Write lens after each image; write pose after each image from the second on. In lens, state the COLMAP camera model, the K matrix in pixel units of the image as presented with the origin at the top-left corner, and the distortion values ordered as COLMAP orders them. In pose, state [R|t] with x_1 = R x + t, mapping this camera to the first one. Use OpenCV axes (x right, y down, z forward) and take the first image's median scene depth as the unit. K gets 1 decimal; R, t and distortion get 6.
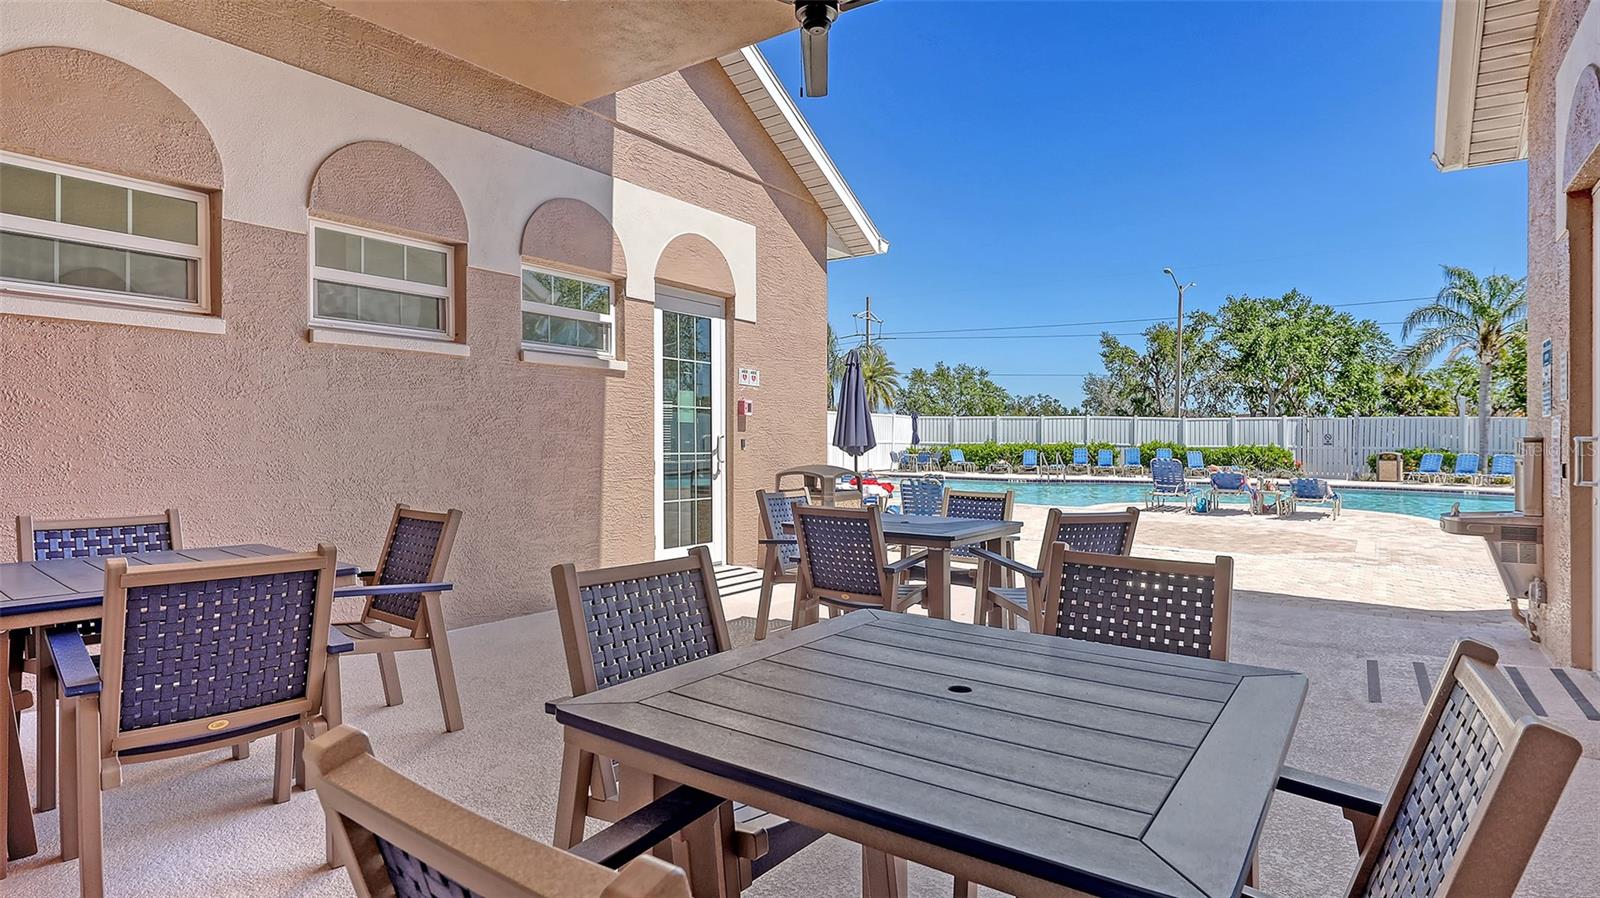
lens RADIAL K [[856.5, 0, 808.2], [0, 856.5, 443.5], [0, 0, 1]] dist [0.002983, 0.000789]
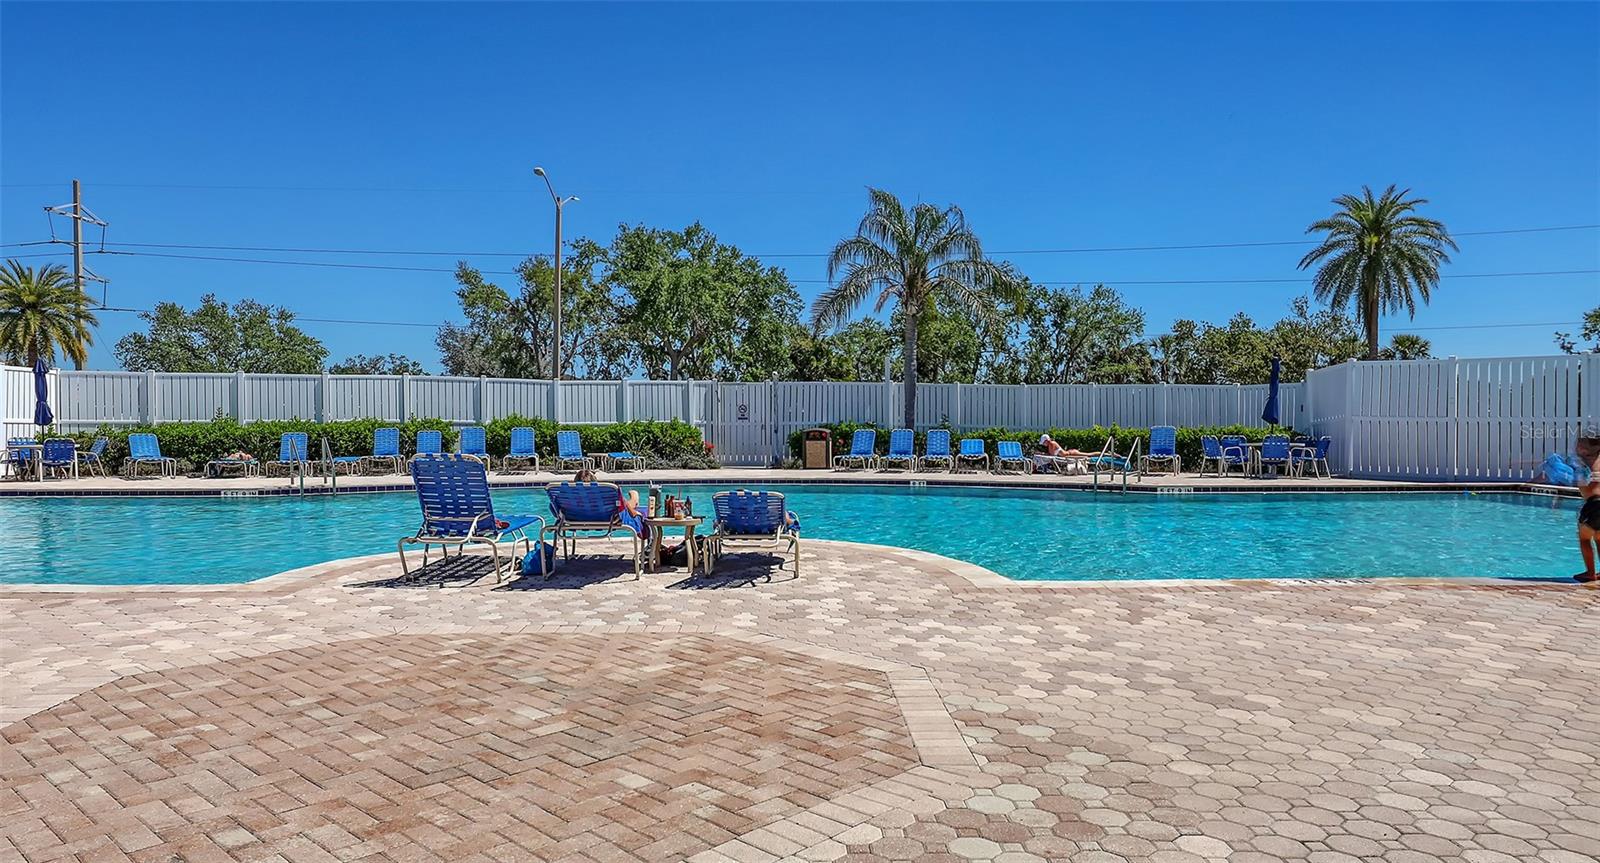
lens RADIAL K [[1086.7, 0, 804.5], [0, 1086.7, 427.7], [0, 0, 1]] dist [0.009005, 0.000996]
pose [[0.816760, -0.012813, 0.576836, 0.072085], [0.009581, 0.999917, 0.008645, 0.000779], [-0.576899, -0.001534, 0.816814, 0.133856]]
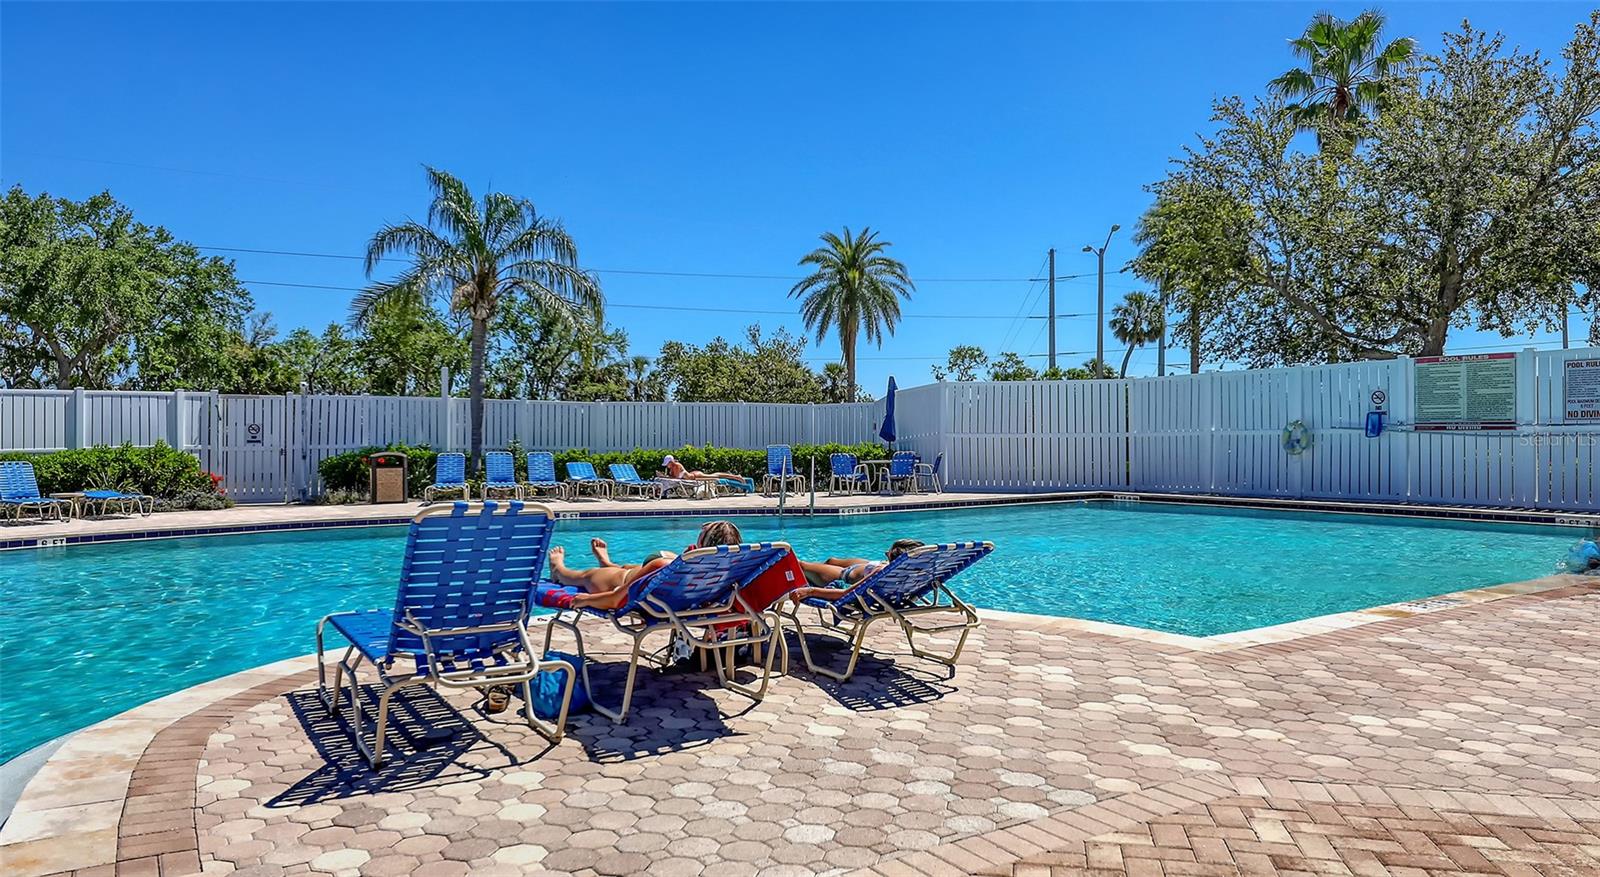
lens RADIAL K [[1085.3, 0, 826.4], [0, 1085.3, 405.8], [0, 0, 1]] dist [0.005550, 0.000847]
pose [[0.394865, 0.015569, 0.918607, 0.058930], [0.016624, 0.999572, -0.024087, 0.000606], [-0.918589, 0.024782, 0.394437, 0.230214]]
